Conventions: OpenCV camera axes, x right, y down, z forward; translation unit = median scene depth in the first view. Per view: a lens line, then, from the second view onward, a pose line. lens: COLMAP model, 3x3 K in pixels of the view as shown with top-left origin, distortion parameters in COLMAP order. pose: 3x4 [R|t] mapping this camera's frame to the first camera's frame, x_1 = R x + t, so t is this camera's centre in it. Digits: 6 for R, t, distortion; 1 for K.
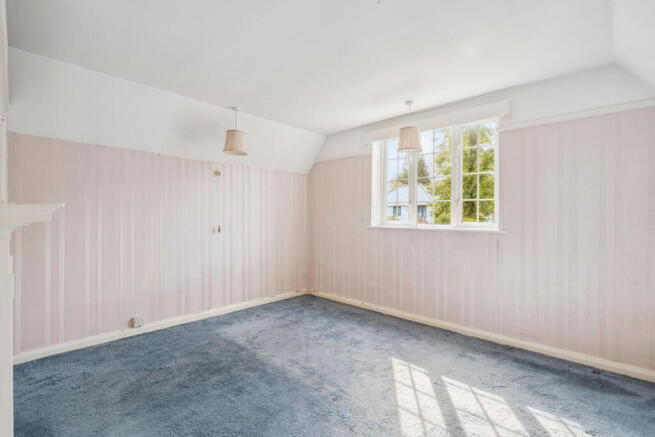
lens RADIAL K [[299.2, 0, 324.6], [0, 299.2, 215.9], [0, 0, 1]] dist [0.002726, 0.000041]
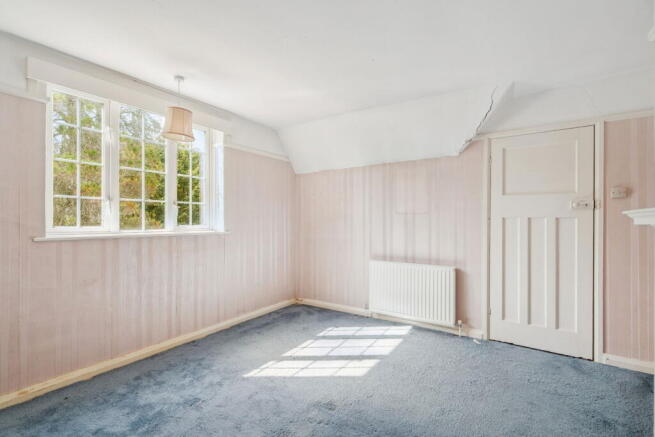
lens RADIAL K [[299.2, 0, 324.5], [0, 299.2, 221.7], [0, 0, 1]] dist [0.002726, 0.000041]
pose [[-0.153743, -0.008231, 0.988077, -0.632914], [-0.003145, 0.999964, 0.007841, -0.000652], [-0.988106, -0.001902, -0.153764, 0.812578]]
